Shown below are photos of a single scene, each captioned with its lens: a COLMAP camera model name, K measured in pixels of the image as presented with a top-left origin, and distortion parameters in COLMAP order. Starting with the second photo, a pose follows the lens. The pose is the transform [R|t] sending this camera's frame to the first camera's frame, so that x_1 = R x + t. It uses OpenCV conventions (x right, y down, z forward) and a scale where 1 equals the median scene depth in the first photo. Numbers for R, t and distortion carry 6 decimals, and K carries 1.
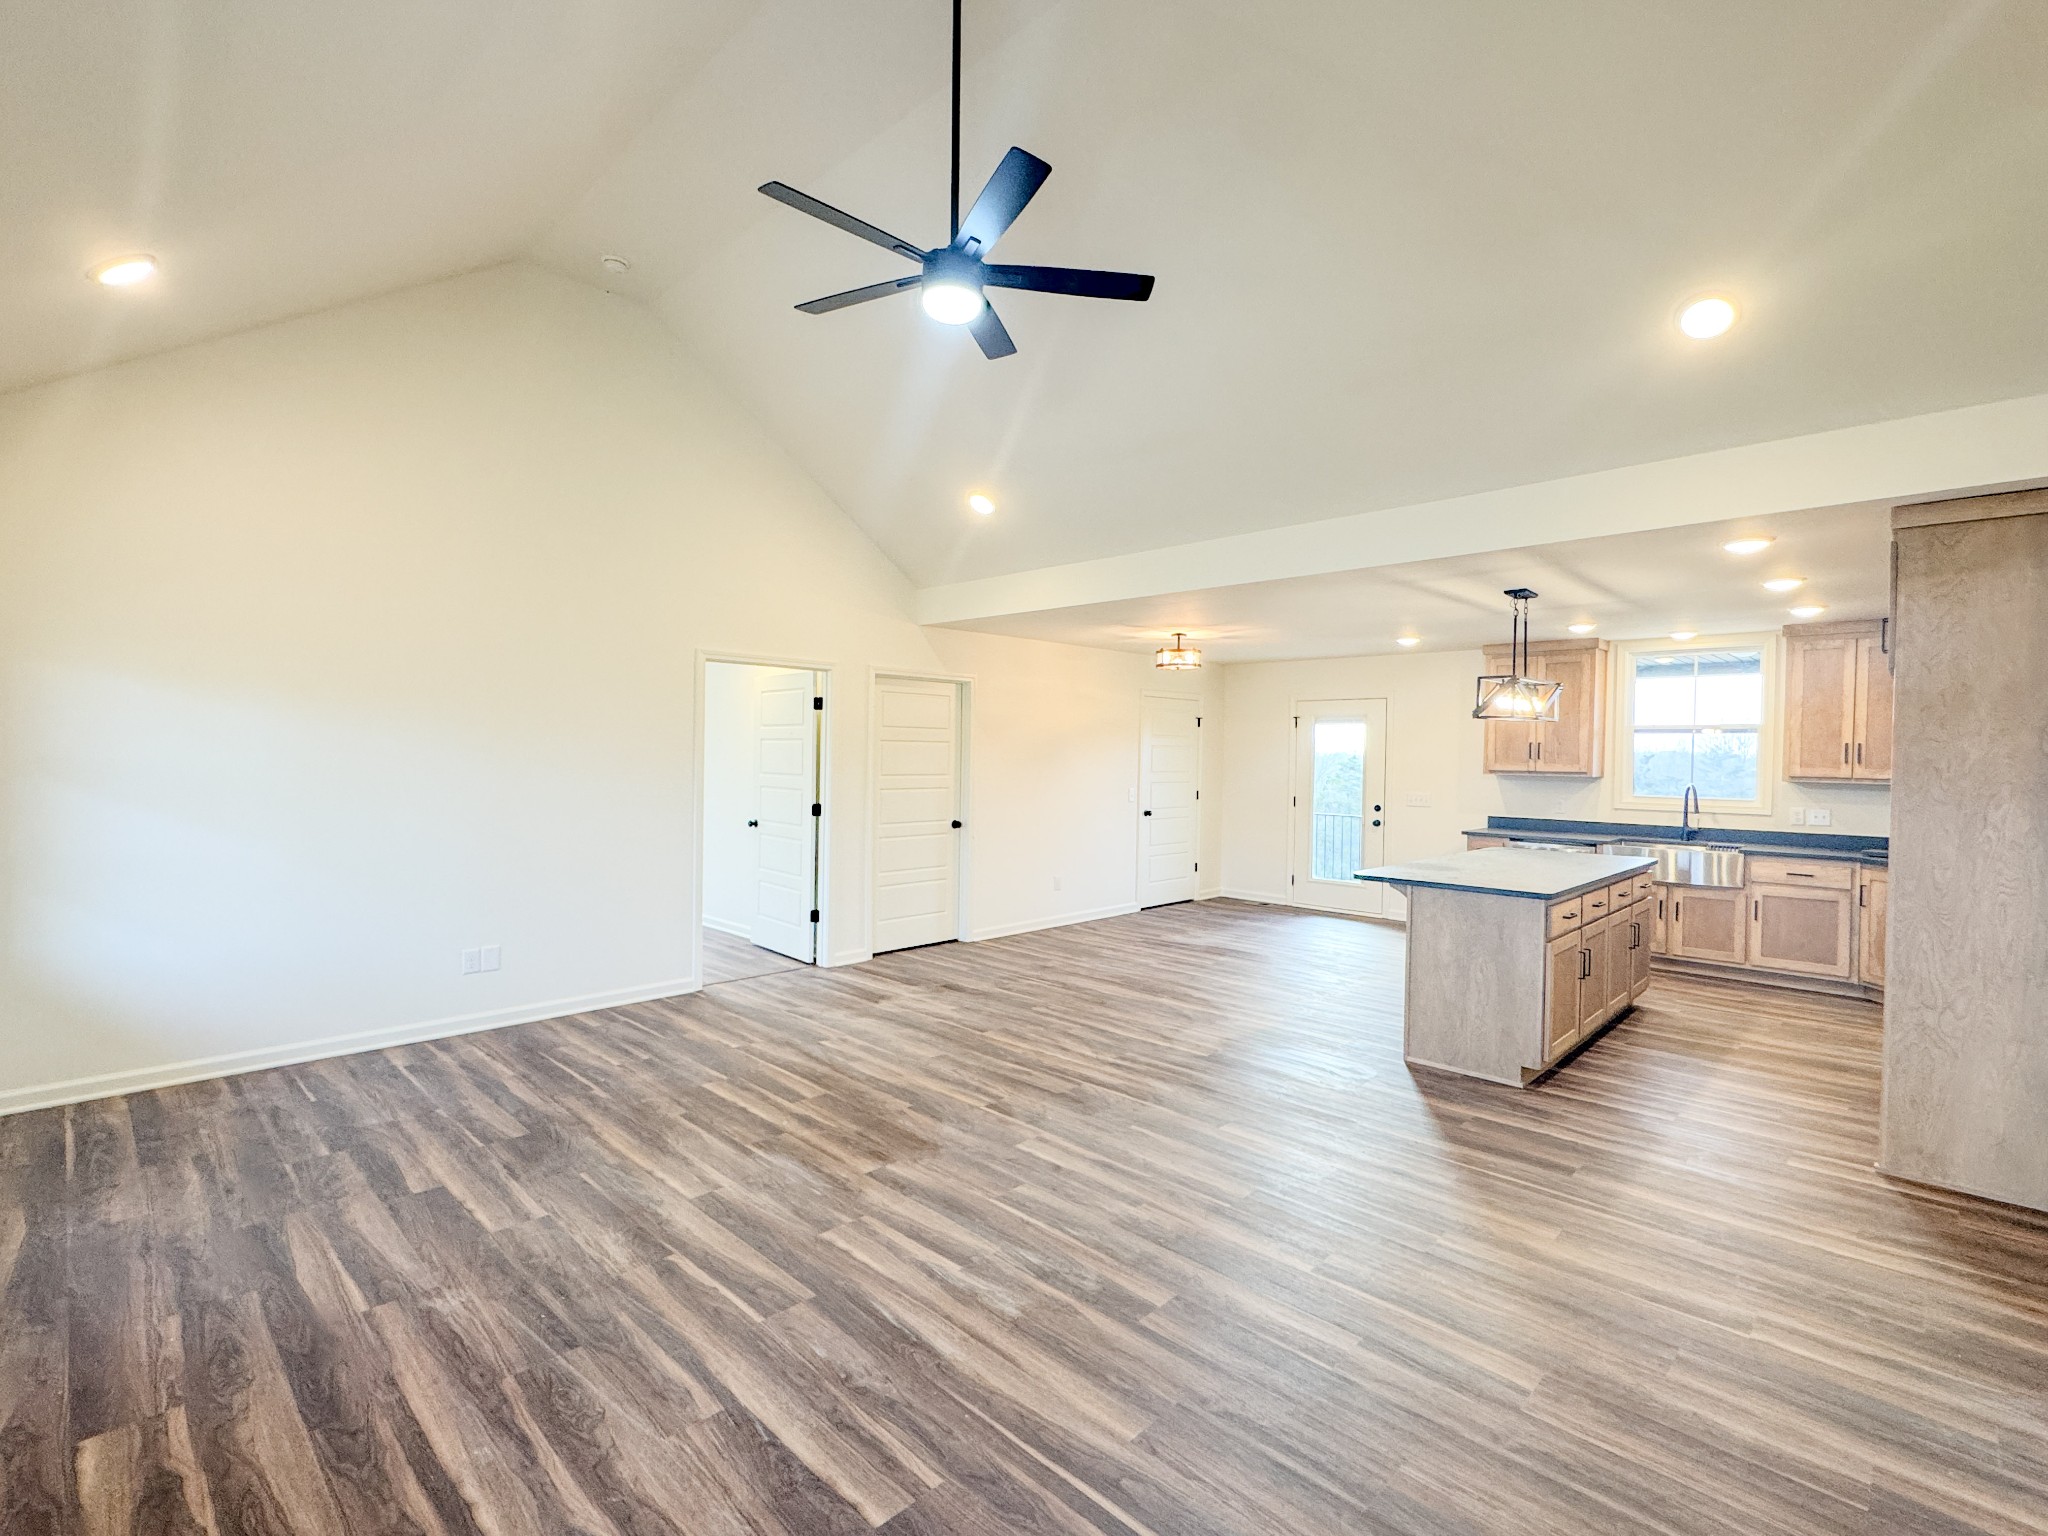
lens RADIAL K [[946.3, 0, 1022.2], [0, 946.3, 767.7], [0, 0, 1]] dist [-0.002383, -0.000148]
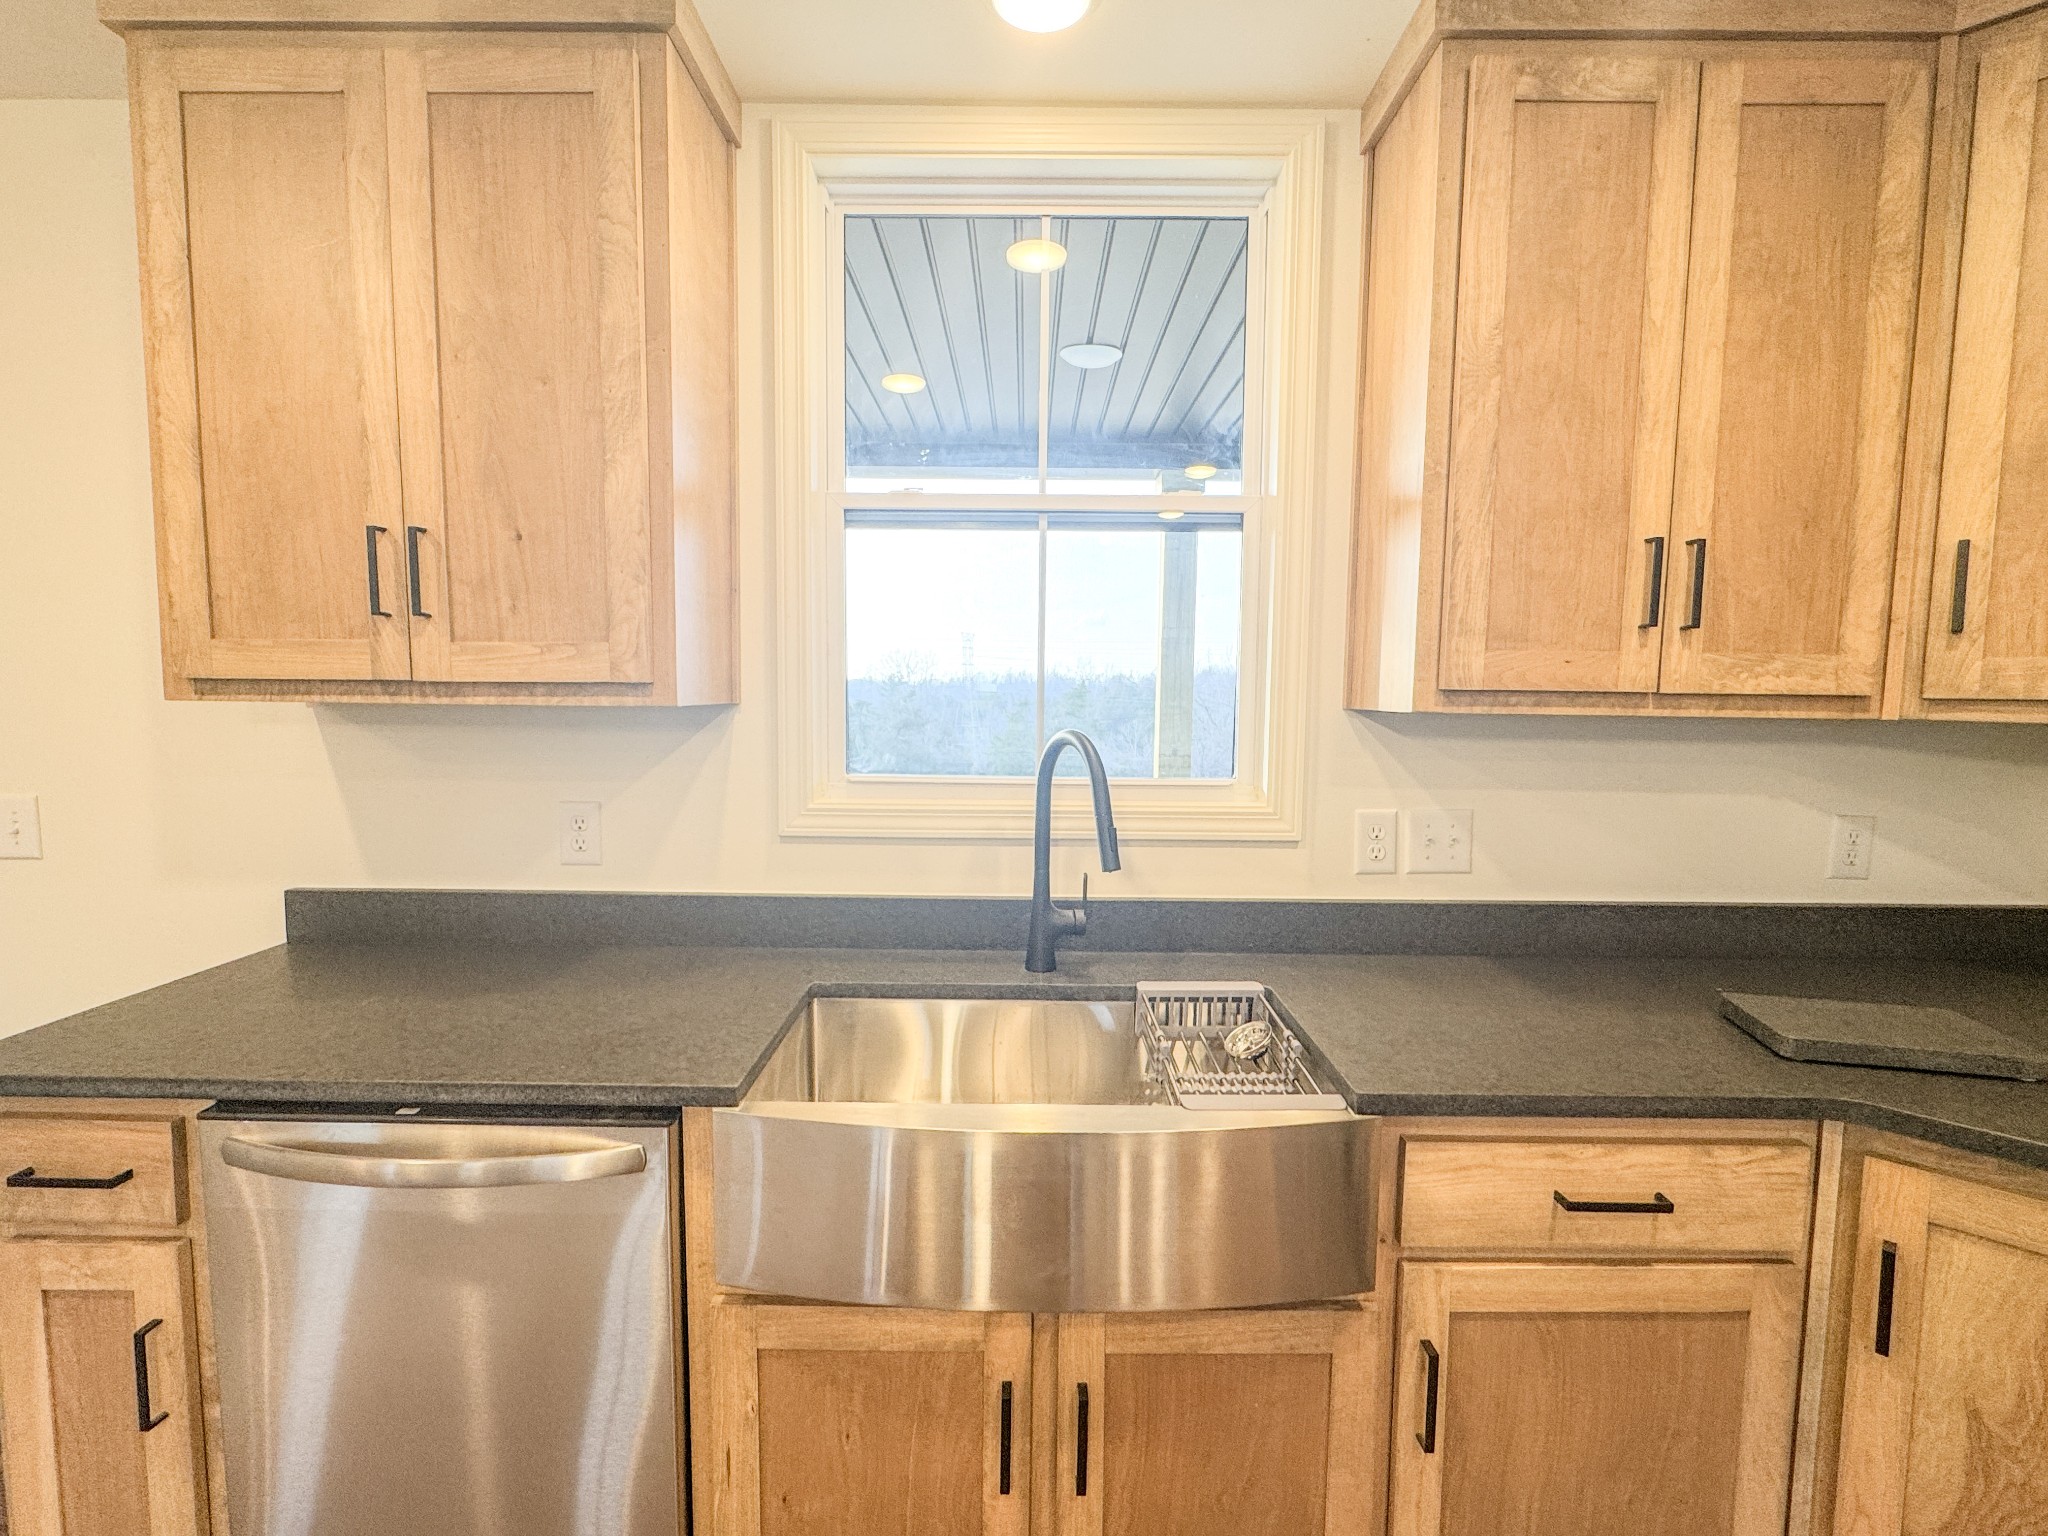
lens RADIAL K [[946.3, 0, 1022.2], [0, 946.3, 767.7], [0, 0, 1]] dist [-0.002383, -0.000148]
pose [[0.715239, -0.067475, 0.695615, 0.879573], [0.012539, 0.996407, 0.083759, 0.011643], [-0.698768, -0.051185, 0.713515, 1.373087]]
